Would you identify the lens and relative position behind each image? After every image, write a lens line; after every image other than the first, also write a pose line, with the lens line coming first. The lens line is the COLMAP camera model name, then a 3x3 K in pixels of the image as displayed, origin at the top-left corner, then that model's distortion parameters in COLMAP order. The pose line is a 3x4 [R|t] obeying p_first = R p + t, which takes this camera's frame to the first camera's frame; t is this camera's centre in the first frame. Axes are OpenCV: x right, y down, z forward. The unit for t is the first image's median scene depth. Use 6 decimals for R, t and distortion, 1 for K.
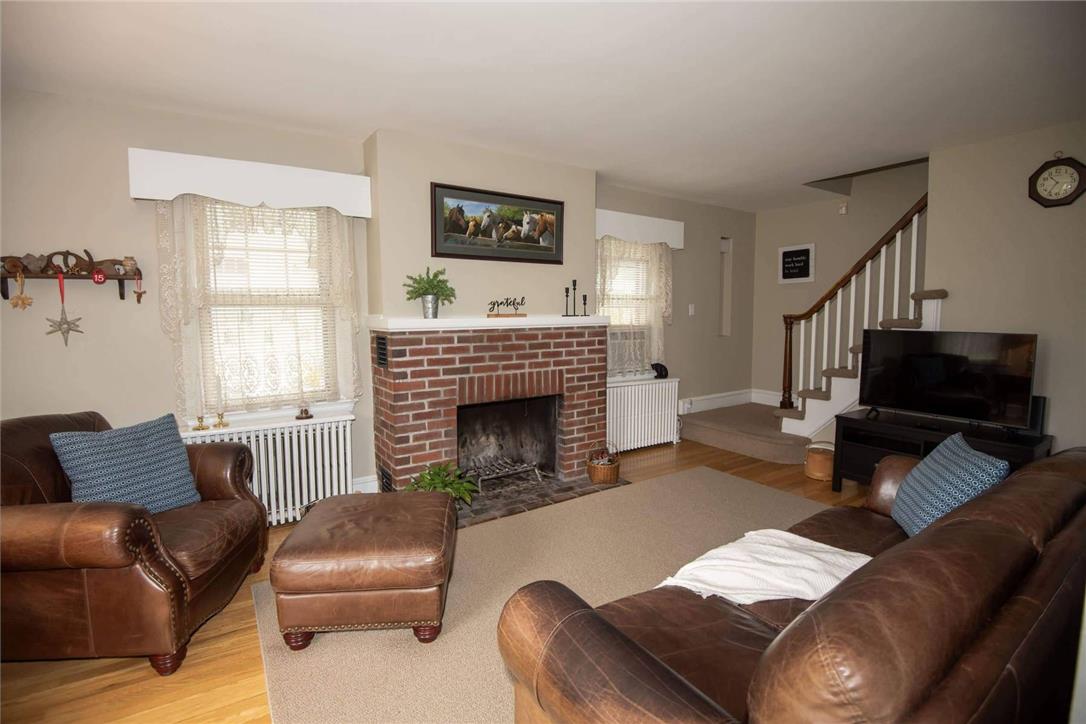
lens RADIAL K [[500.6, 0, 549.6], [0, 500.6, 356.3], [0, 0, 1]] dist [-0.004014, -0.019920]
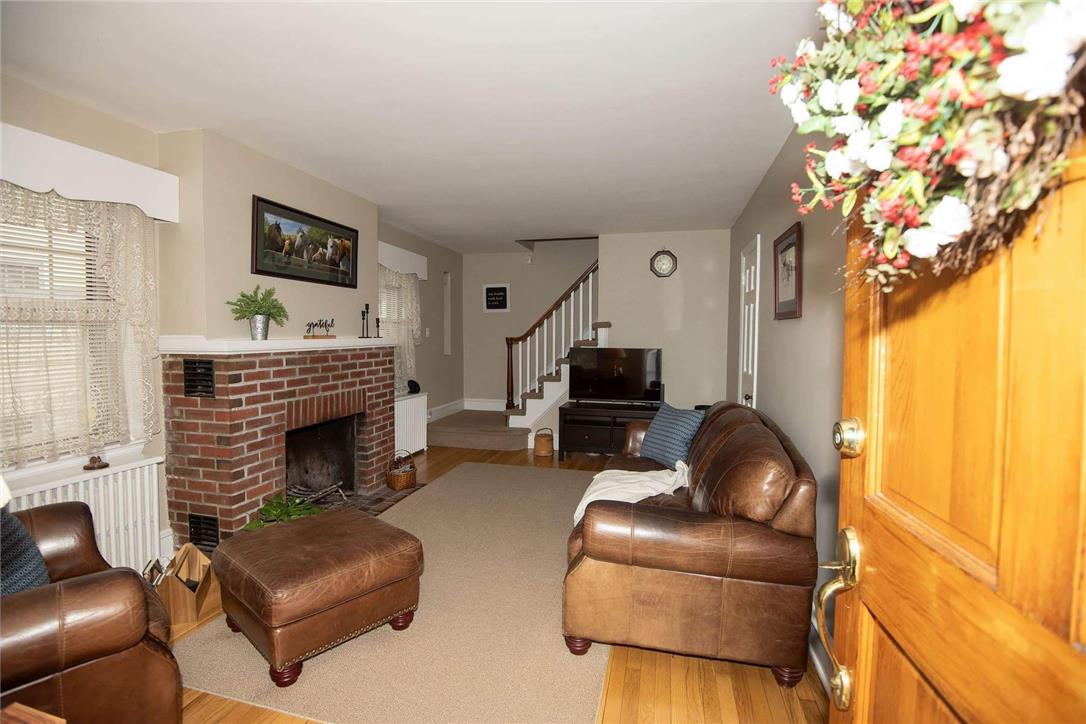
lens RADIAL K [[500.6, 0, 549.6], [0, 500.6, 356.3], [0, 0, 1]] dist [-0.004014, -0.019920]
pose [[0.727837, -0.021497, 0.685413, -0.433703], [0.051100, 0.998430, -0.022949, 0.003277], [-0.683844, 0.051728, 0.727793, -0.037377]]
